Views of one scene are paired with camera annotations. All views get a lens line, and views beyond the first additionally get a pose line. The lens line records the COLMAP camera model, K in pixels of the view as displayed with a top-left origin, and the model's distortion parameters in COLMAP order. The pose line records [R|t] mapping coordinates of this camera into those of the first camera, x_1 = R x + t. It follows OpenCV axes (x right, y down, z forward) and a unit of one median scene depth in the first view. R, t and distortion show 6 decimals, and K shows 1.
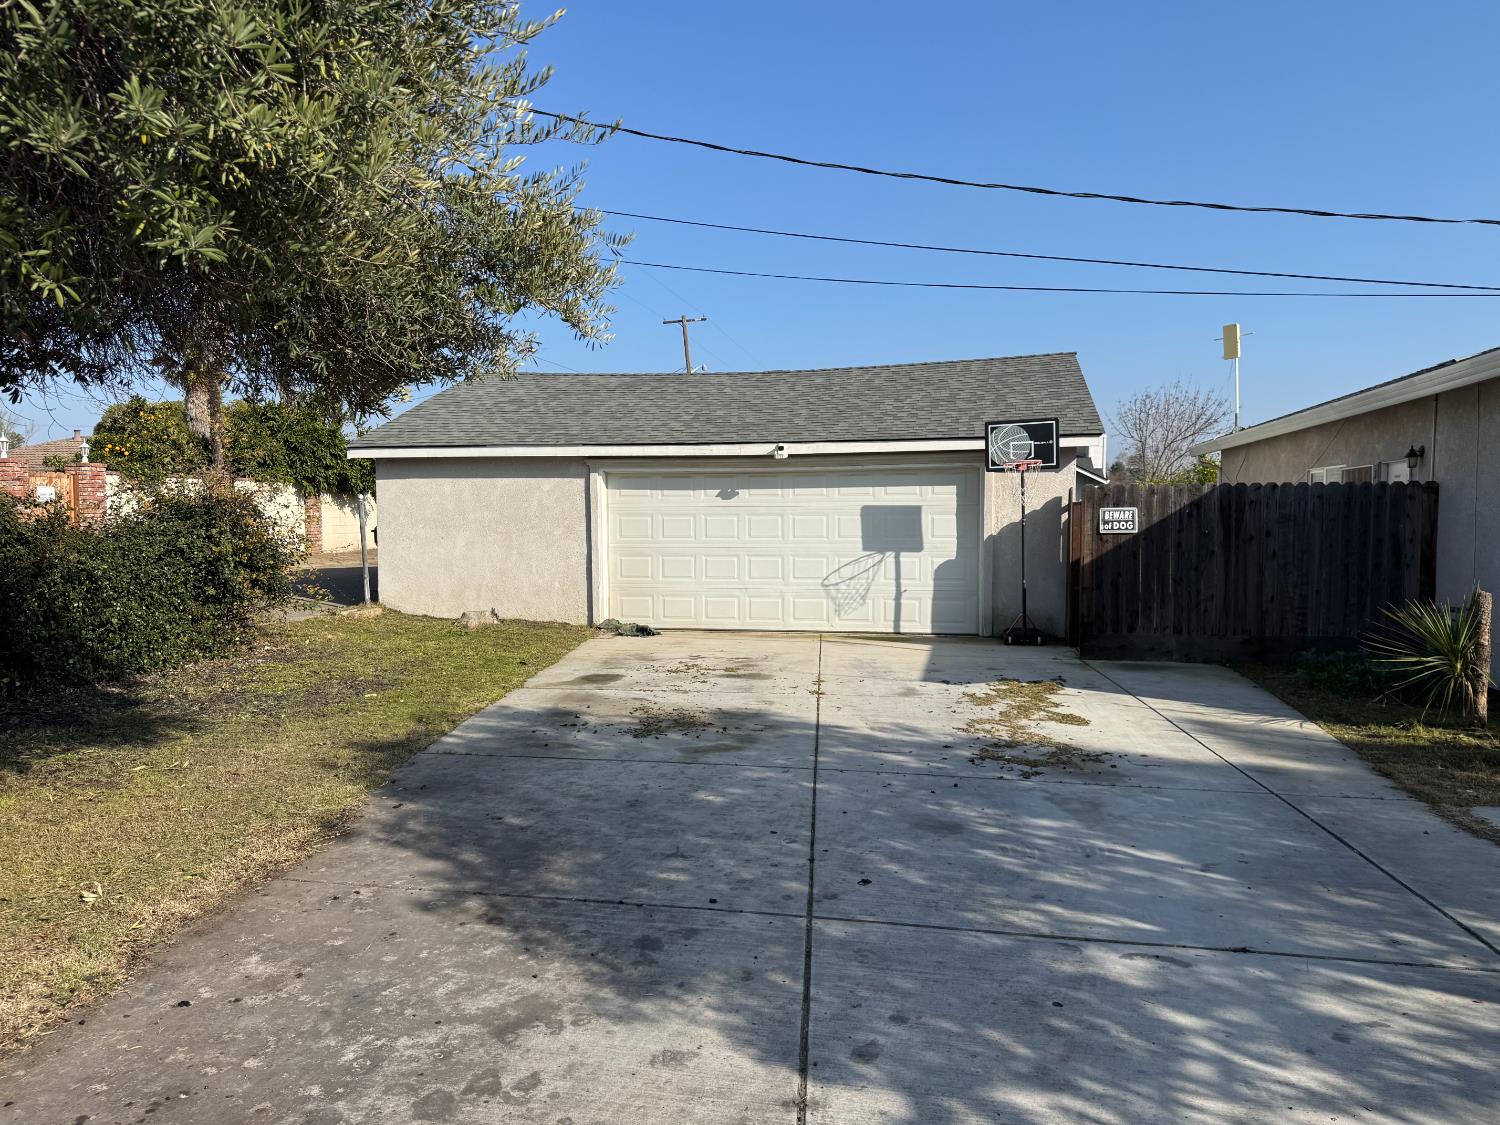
lens RADIAL K [[1052.4, 0, 752.5], [0, 1052.4, 554.0], [0, 0, 1]] dist [0.051507, -0.061780]
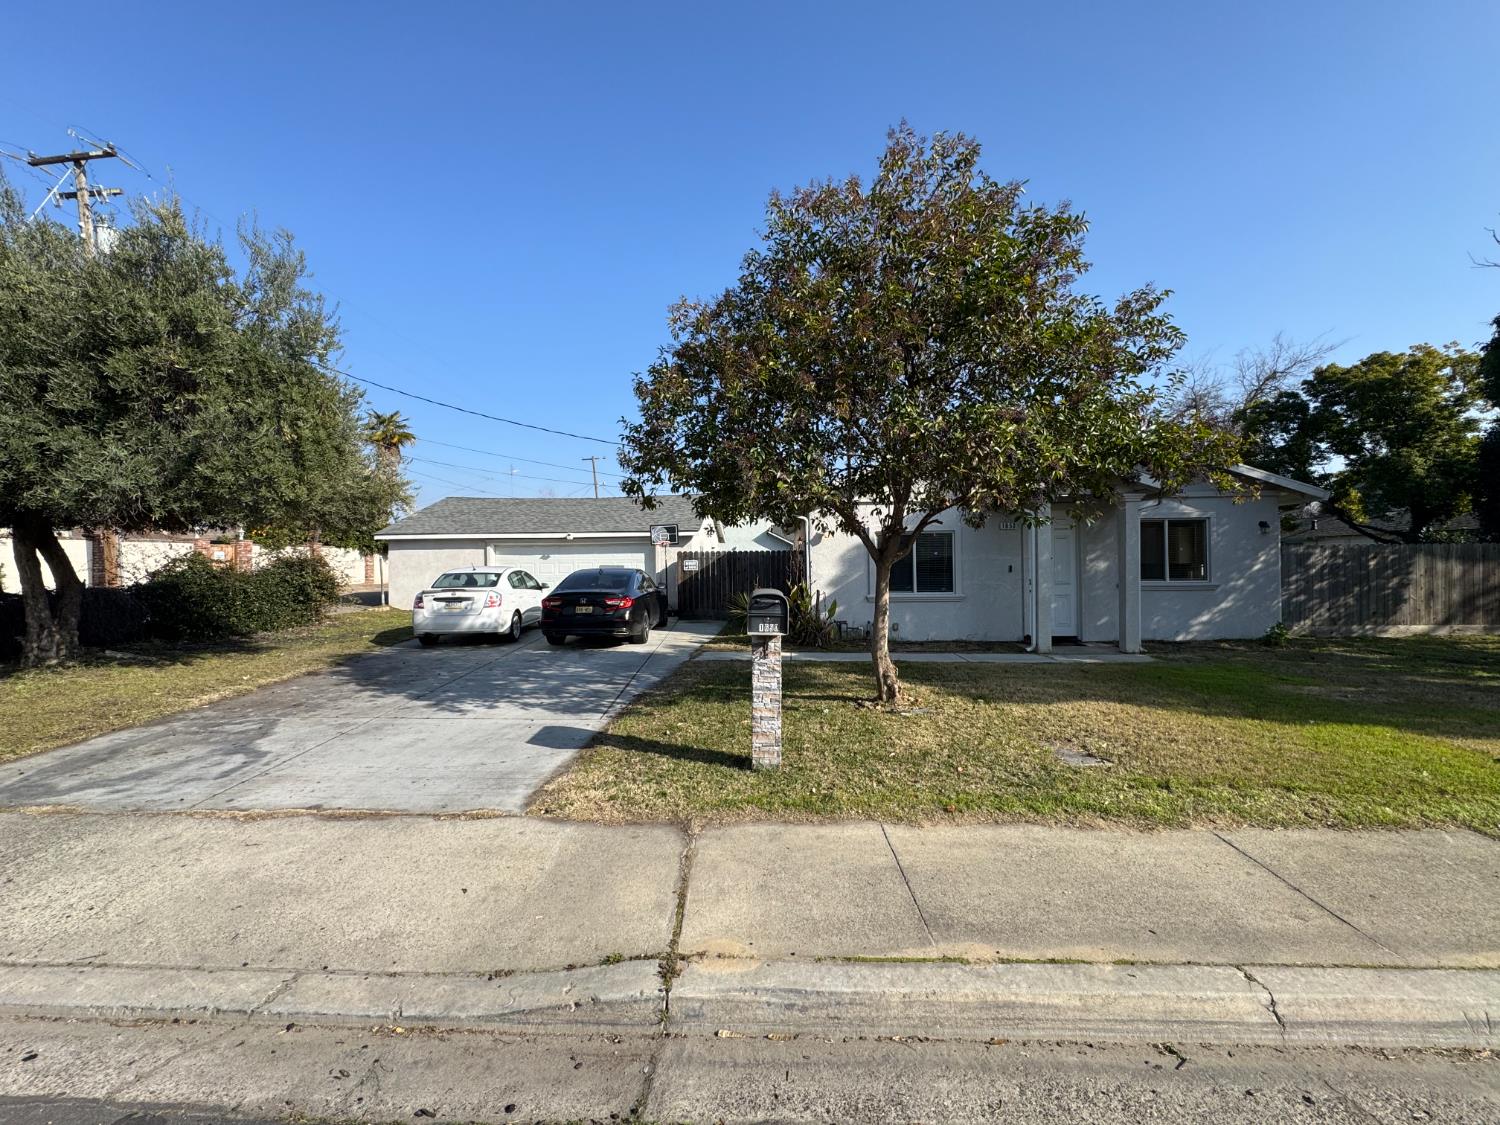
lens RADIAL K [[599.8, 0, 756.5], [0, 599.8, 554.1], [0, 0, 1]] dist [-0.005986, 0.001599]
pose [[0.987799, -0.004330, 0.155676, 0.240907], [0.011952, 0.998773, -0.048064, 0.011265], [-0.155277, 0.049338, 0.986638, -0.401940]]
